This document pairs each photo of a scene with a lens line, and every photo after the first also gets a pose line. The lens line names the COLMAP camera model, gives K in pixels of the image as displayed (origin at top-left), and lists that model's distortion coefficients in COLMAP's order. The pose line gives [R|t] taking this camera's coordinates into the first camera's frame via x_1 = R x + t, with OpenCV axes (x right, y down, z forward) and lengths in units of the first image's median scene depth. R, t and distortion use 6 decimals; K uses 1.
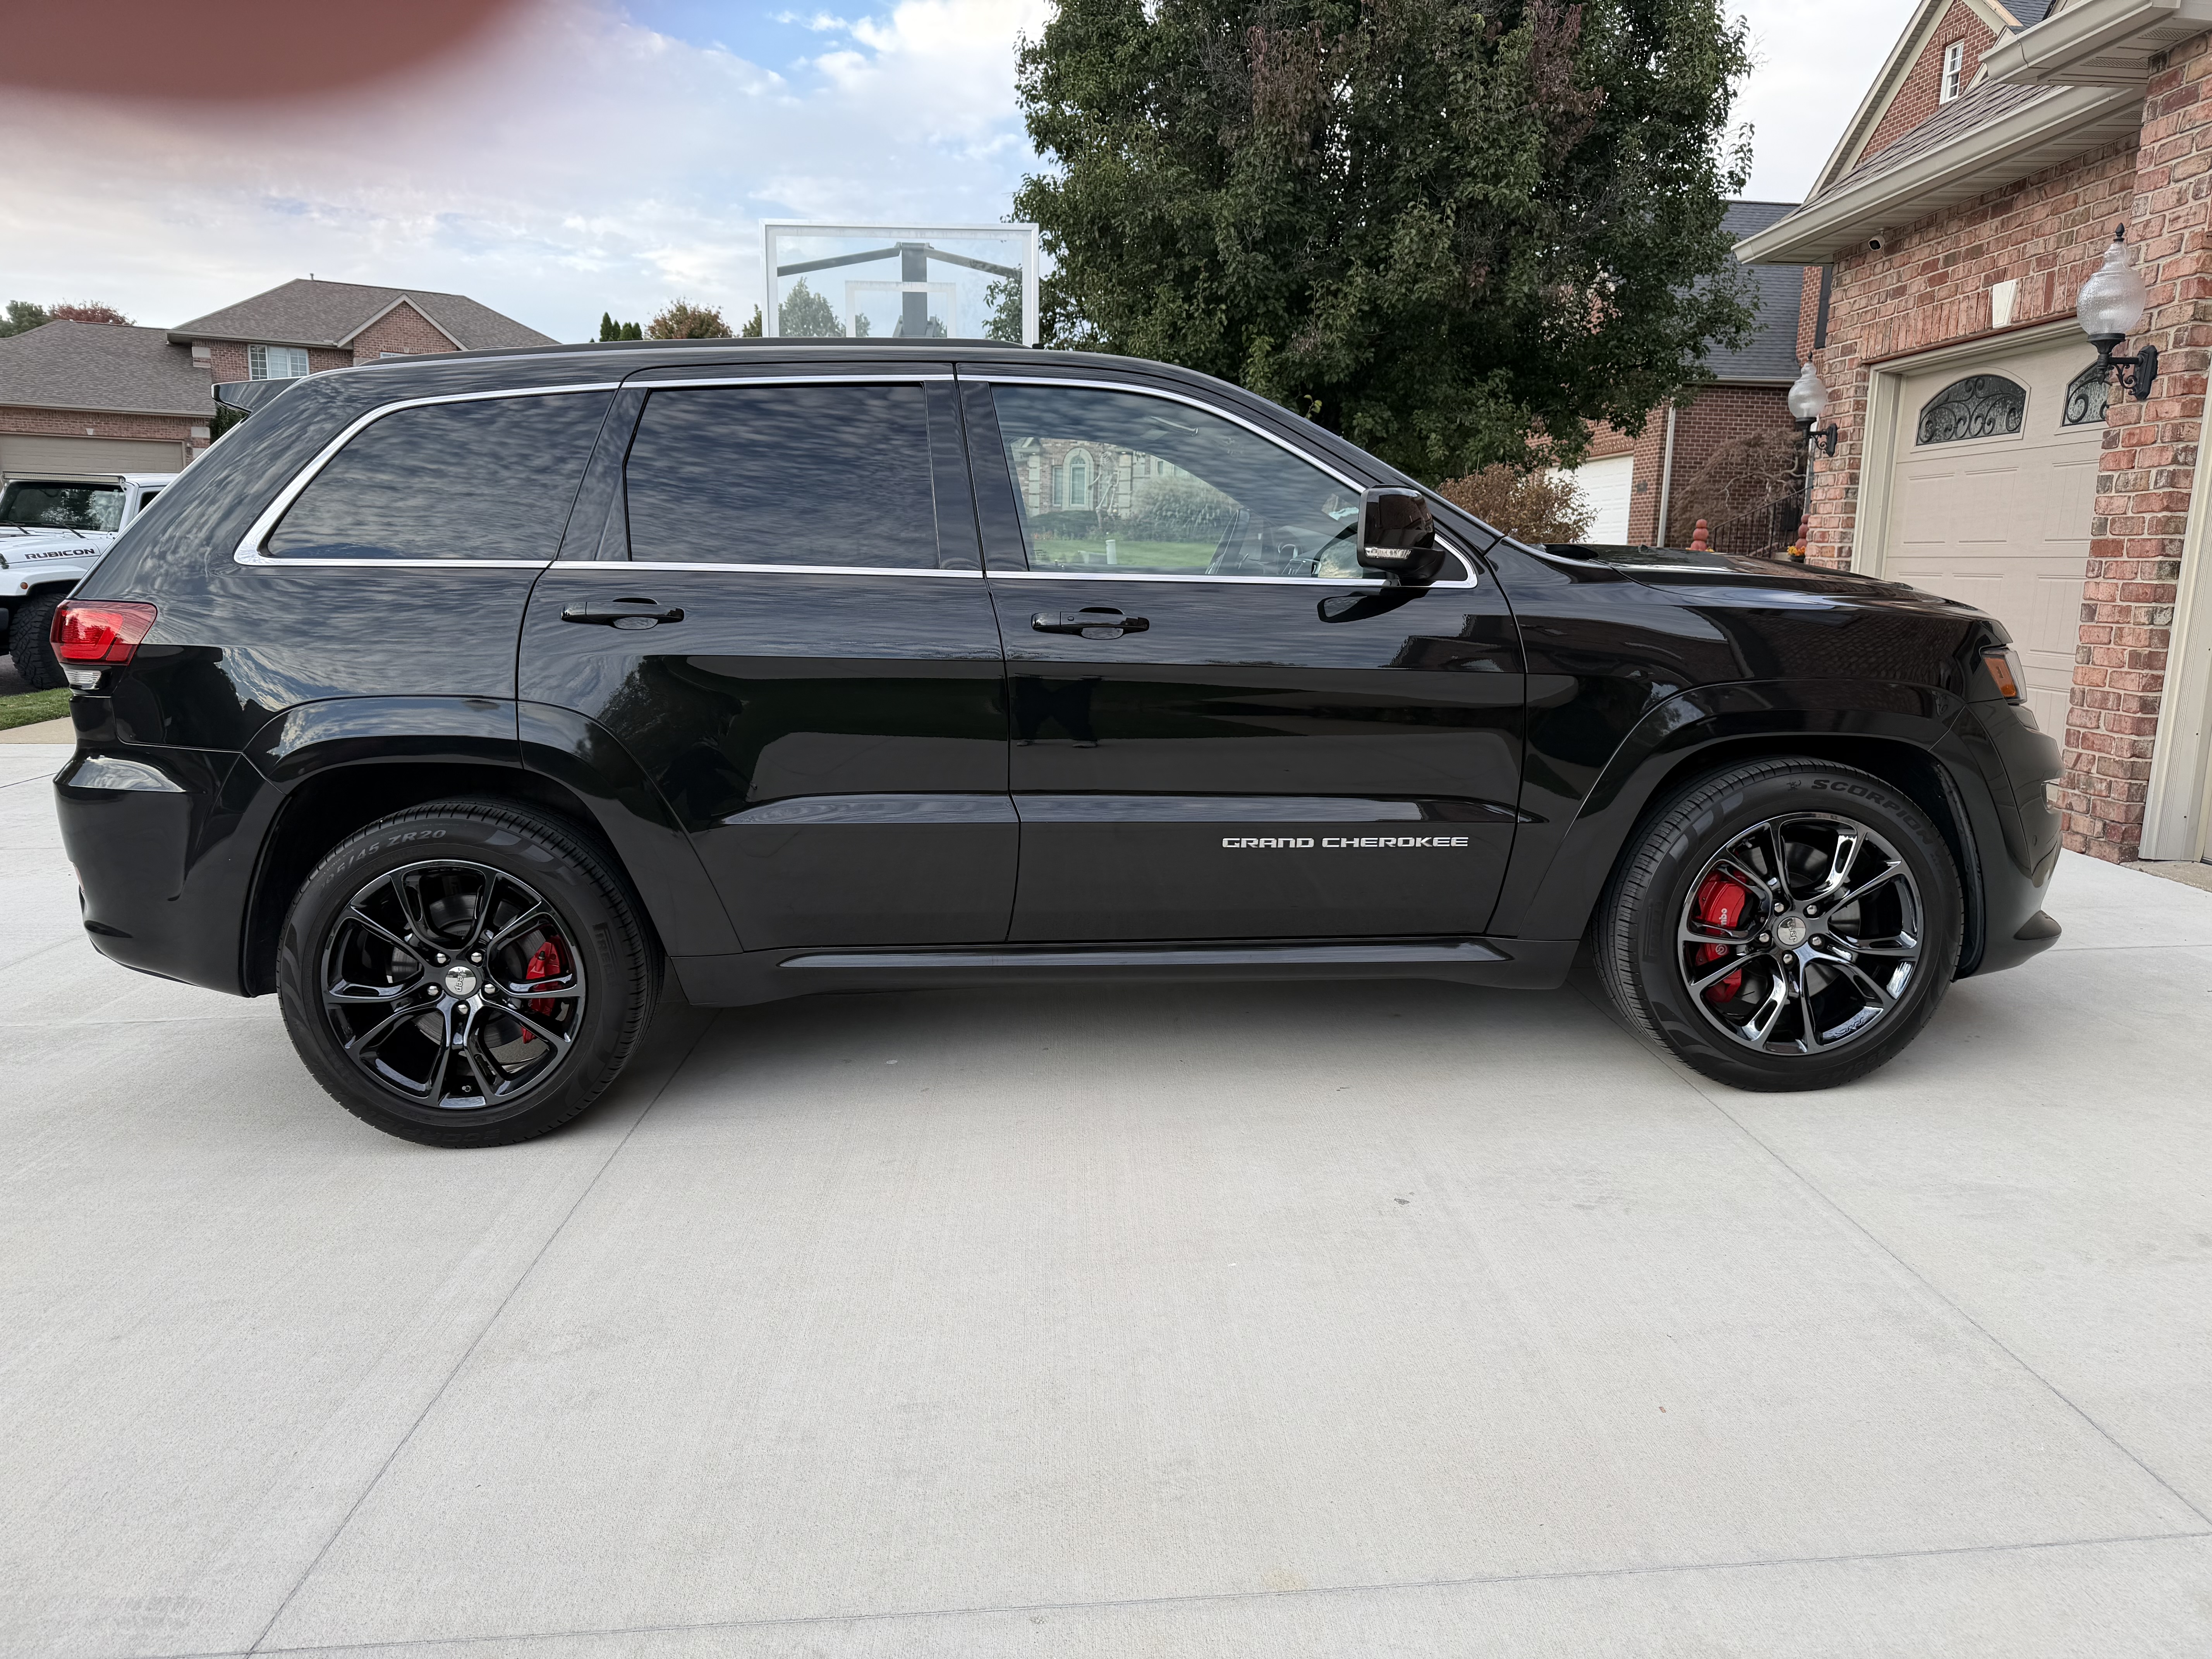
lens RADIAL K [[1536.8, 0, 1096.4], [0, 1536.8, 834.0], [0, 0, 1]] dist [0.028747, -0.032021]
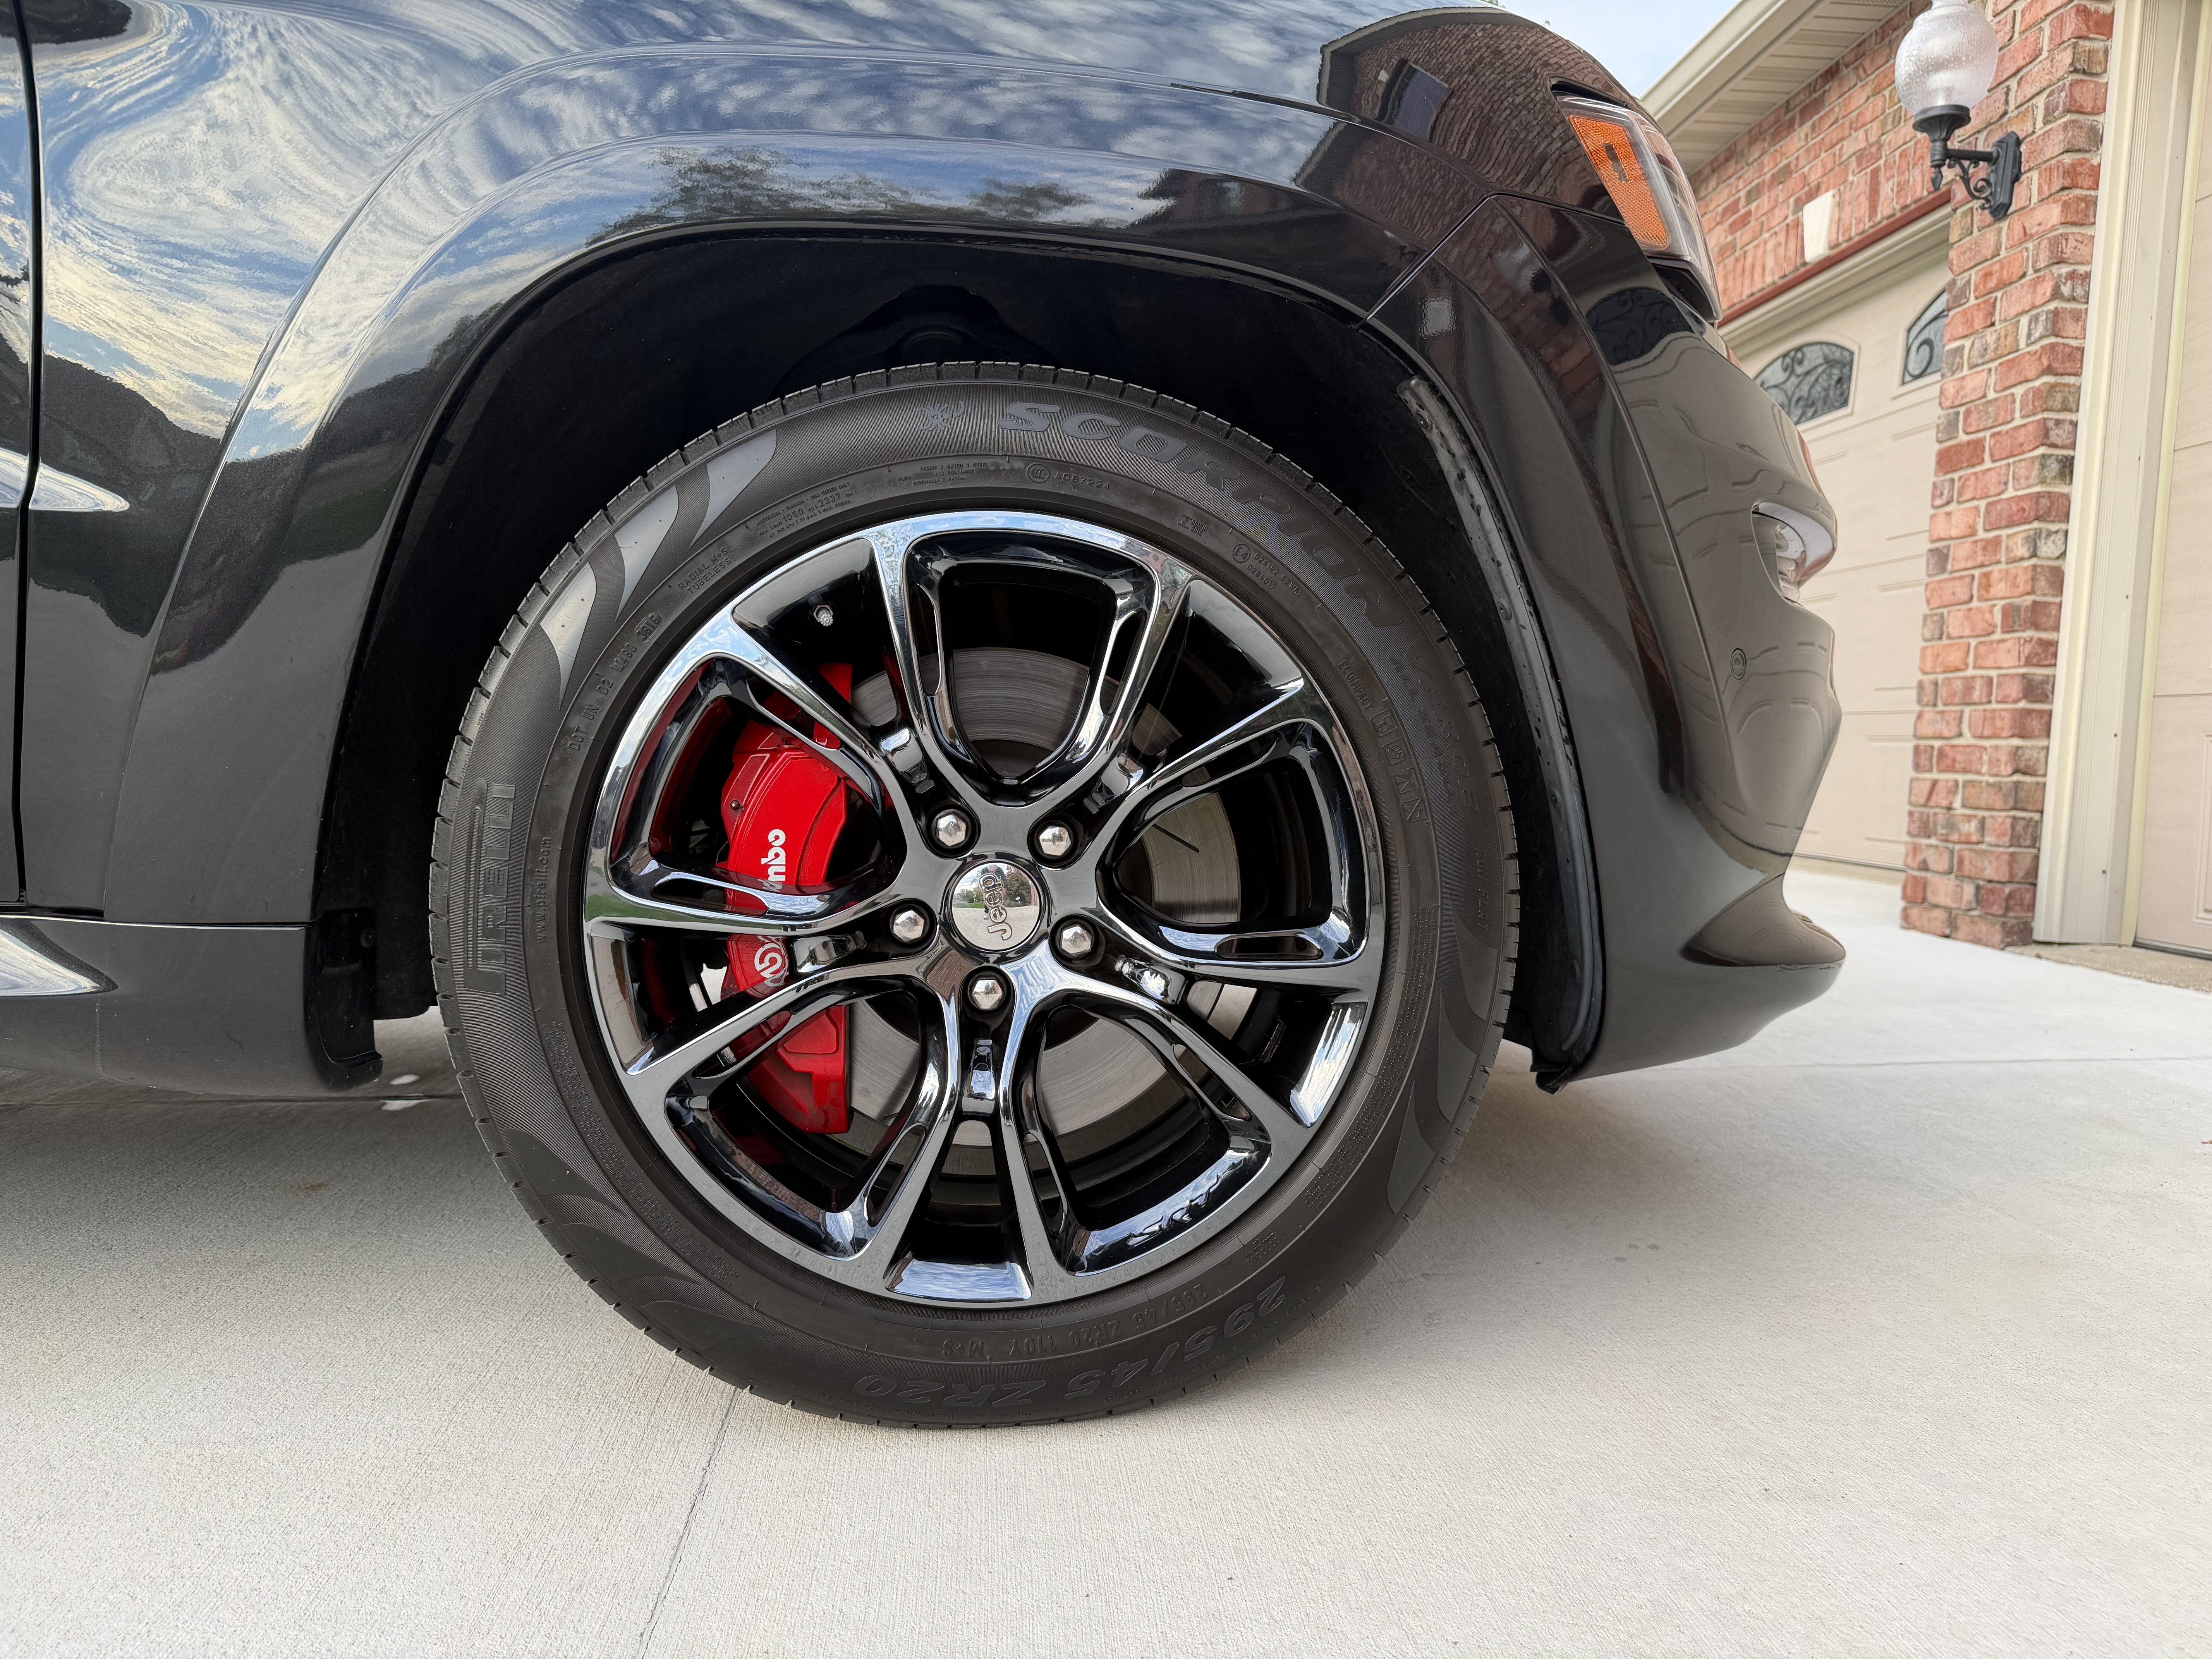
lens RADIAL K [[1536.8, 0, 1091.3], [0, 1536.8, 834.0], [0, 0, 1]] dist [0.028747, -0.032021]
pose [[0.998624, 0.021128, 0.047988, 0.272162], [-0.015562, 0.993413, -0.113525, 0.050148], [-0.050071, 0.112622, 0.992376, 0.408215]]
